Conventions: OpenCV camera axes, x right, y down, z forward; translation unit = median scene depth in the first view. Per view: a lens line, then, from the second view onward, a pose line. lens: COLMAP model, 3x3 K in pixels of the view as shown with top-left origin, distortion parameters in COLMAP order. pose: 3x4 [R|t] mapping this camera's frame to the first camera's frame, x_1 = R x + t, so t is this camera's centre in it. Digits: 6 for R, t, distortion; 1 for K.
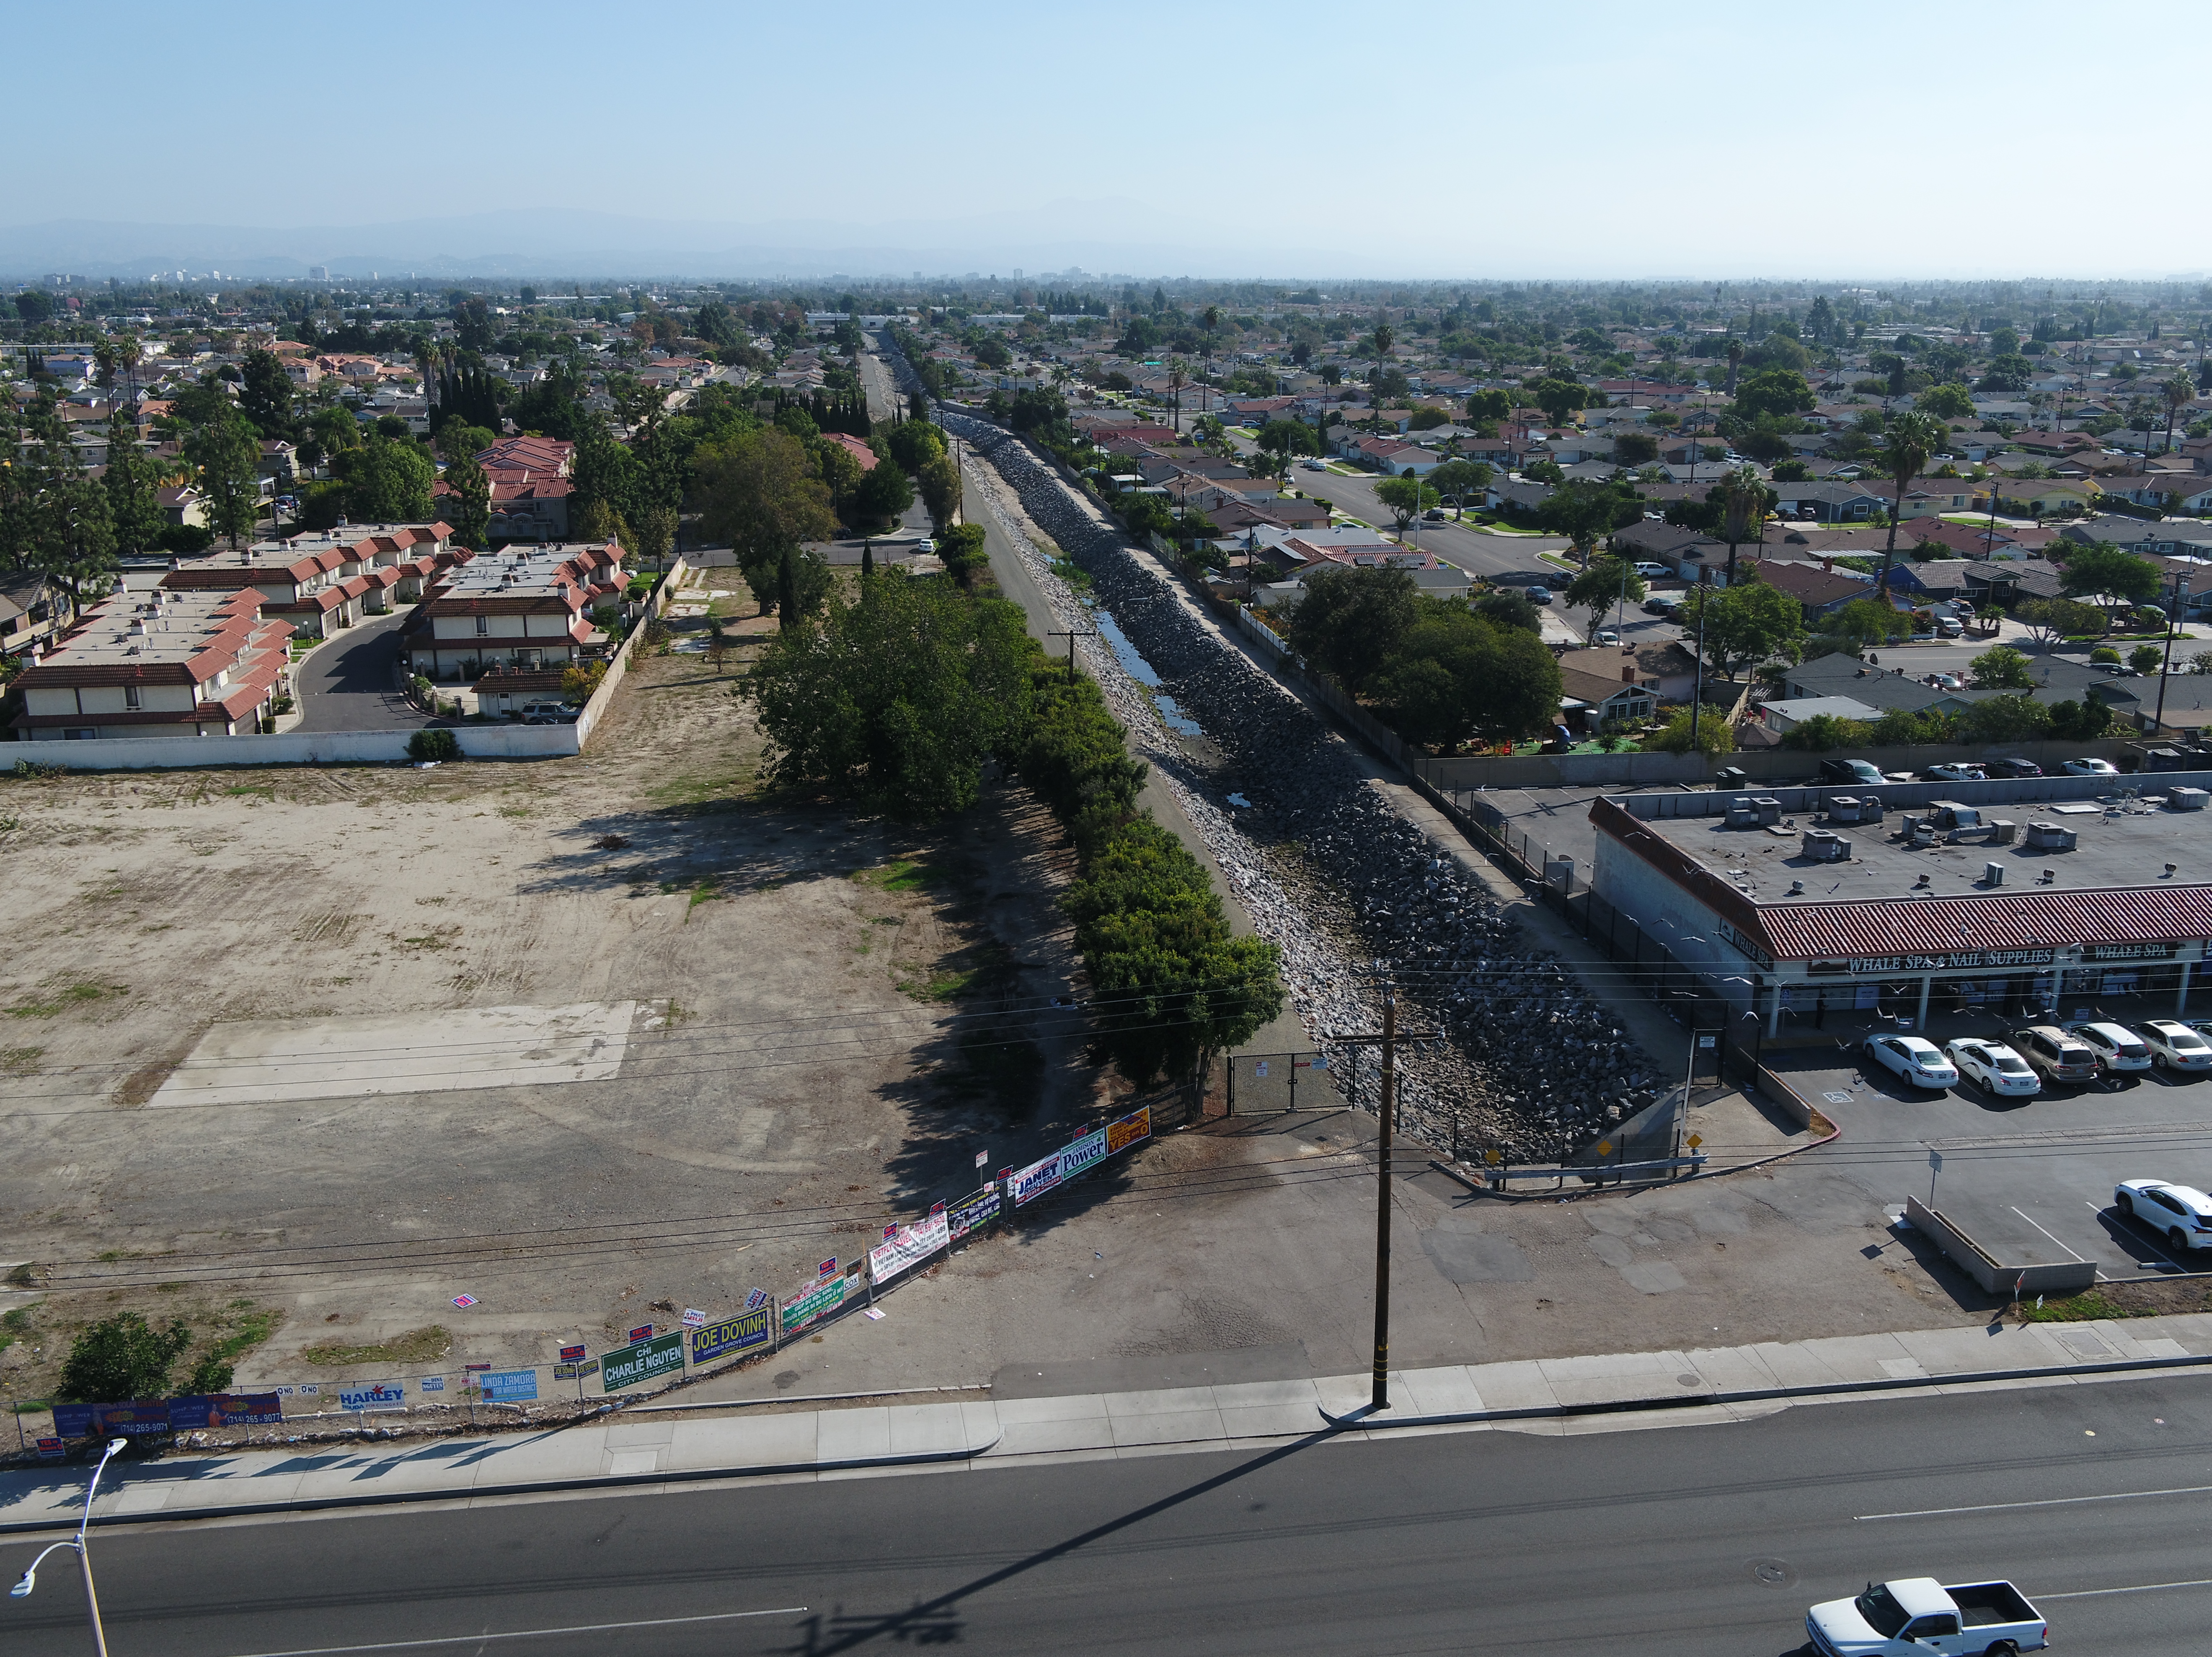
lens RADIAL K [[1909.0, 0, 1096.4], [0, 1909.0, 825.8], [0, 0, 1]] dist [0.006023, -0.003854]
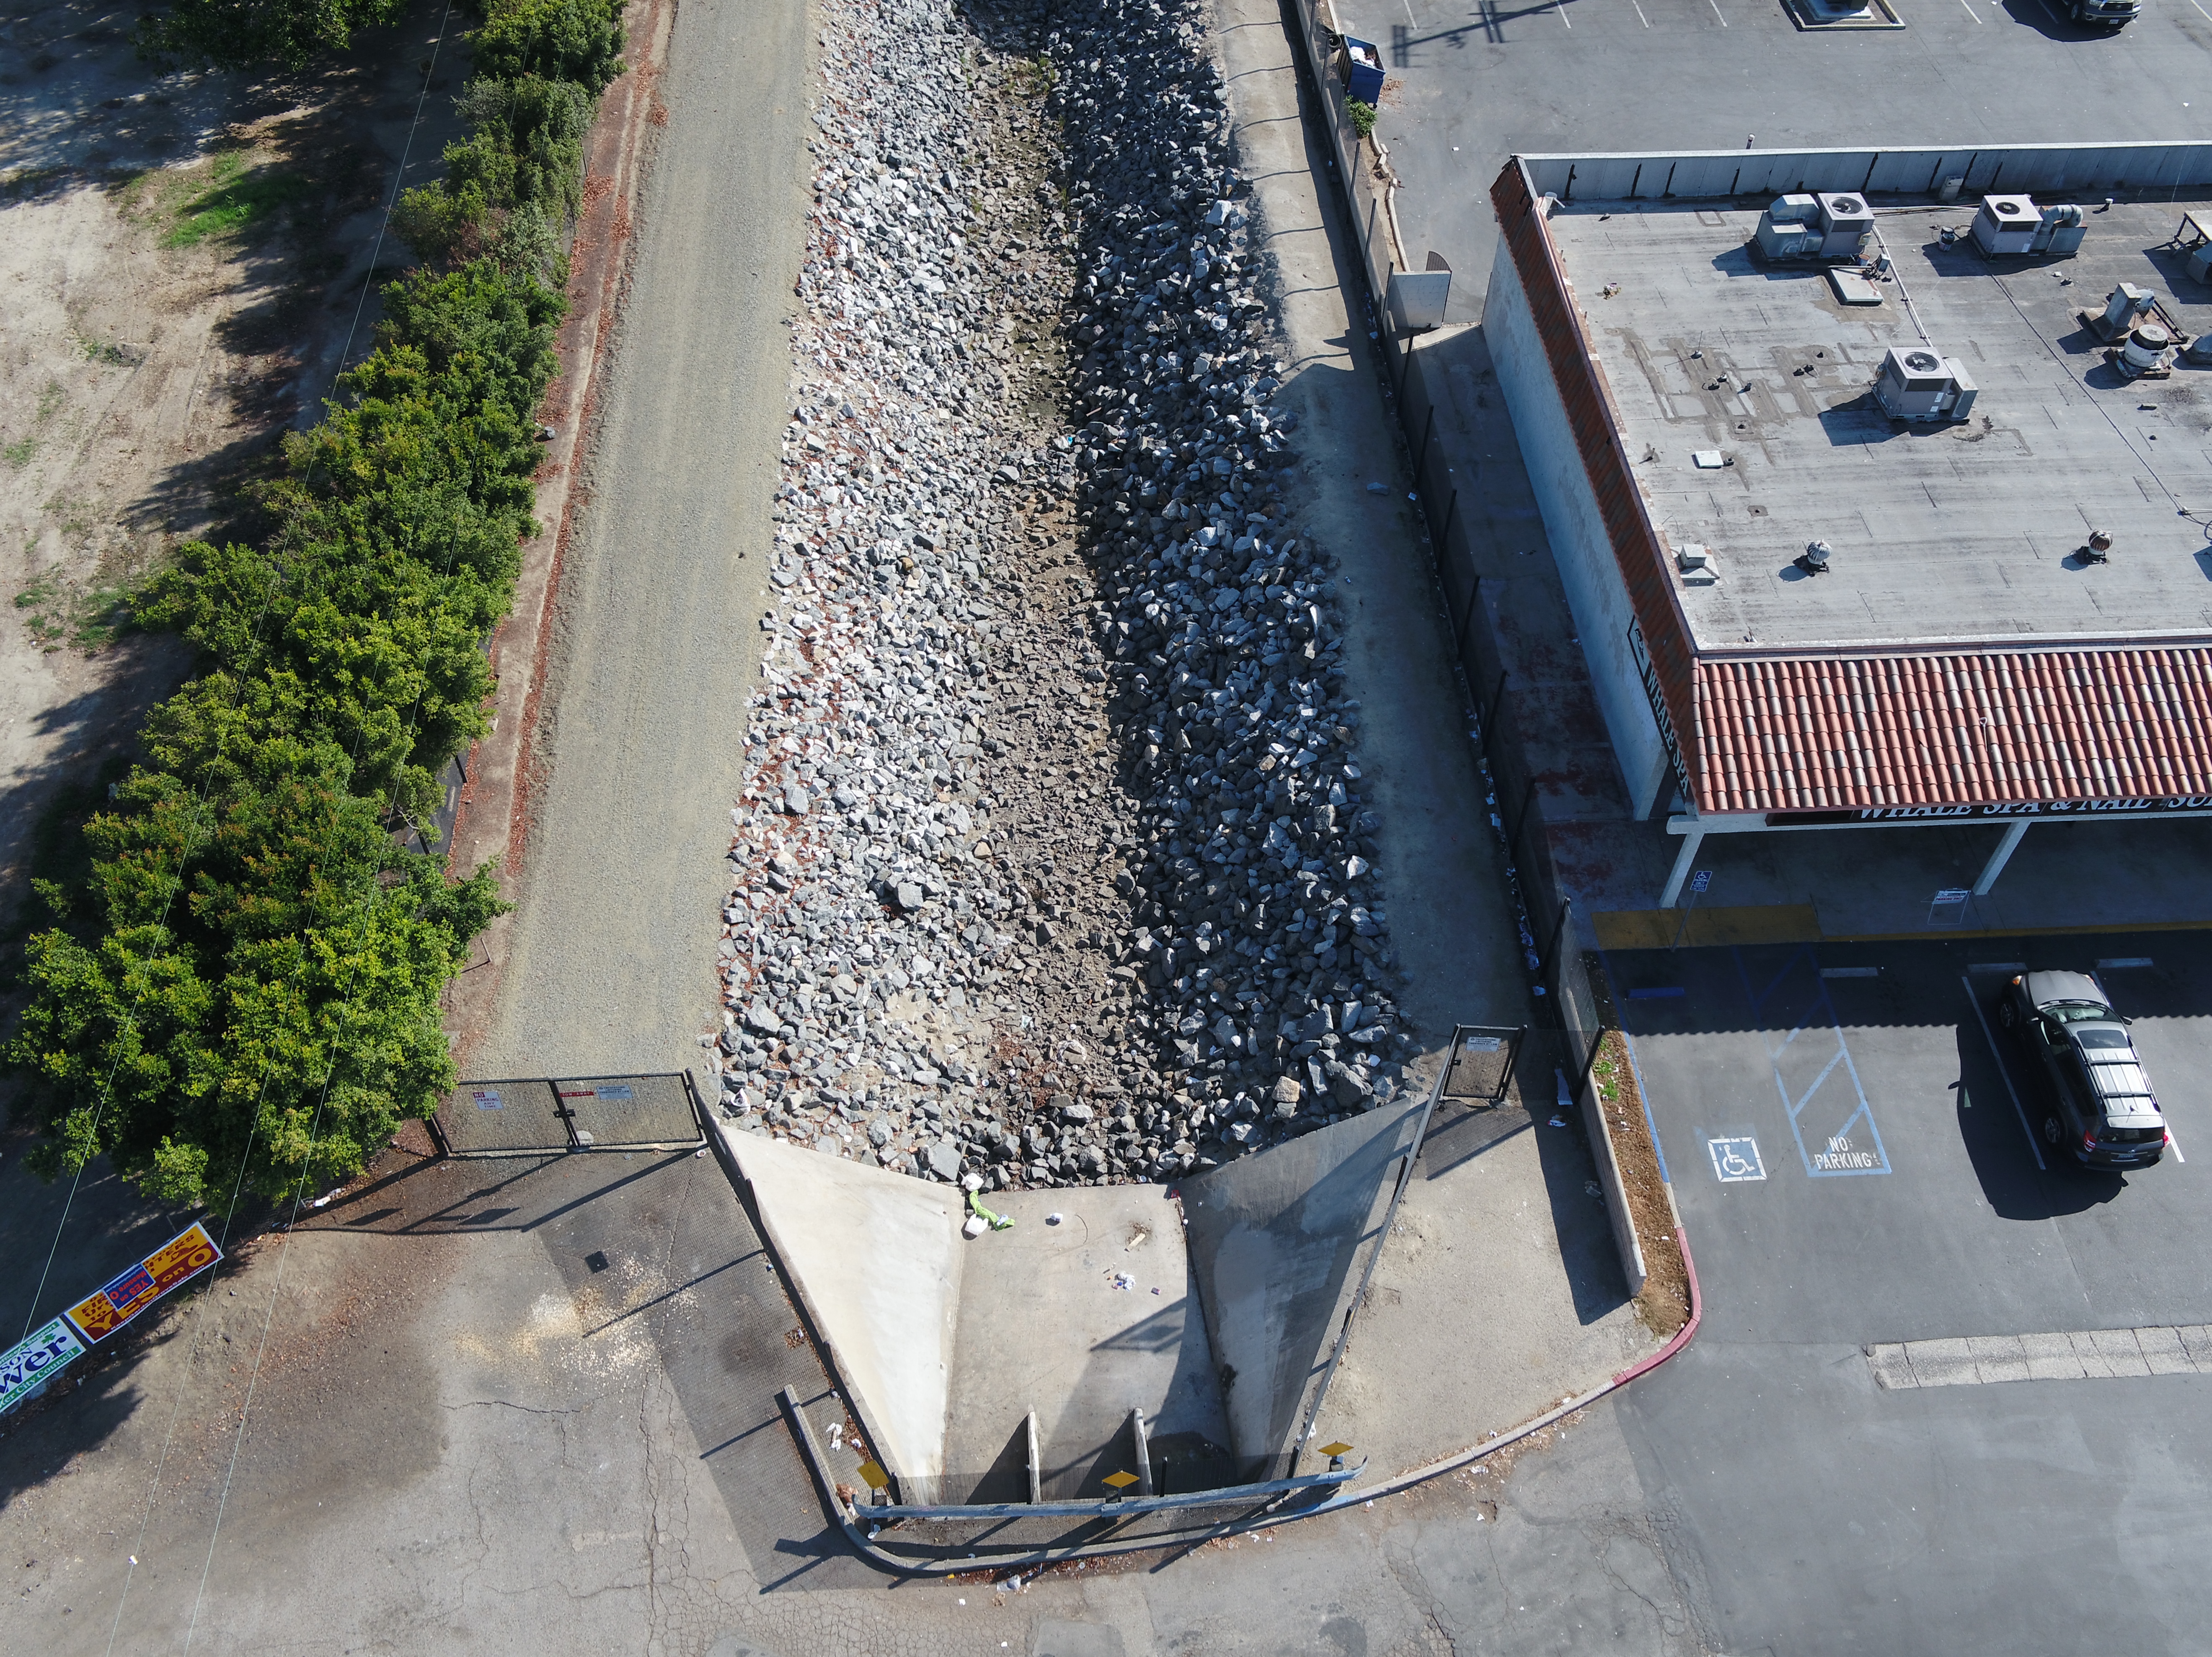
lens RADIAL K [[1912.6, 0, 1099.8], [0, 1912.6, 818.1], [0, 0, 1]] dist [-0.001692, 0.004638]
pose [[0.997582, 0.063708, -0.027780, 0.167602], [-0.037628, 0.831128, 0.554806, -0.132920], [0.058434, -0.552420, 0.831516, 0.452382]]
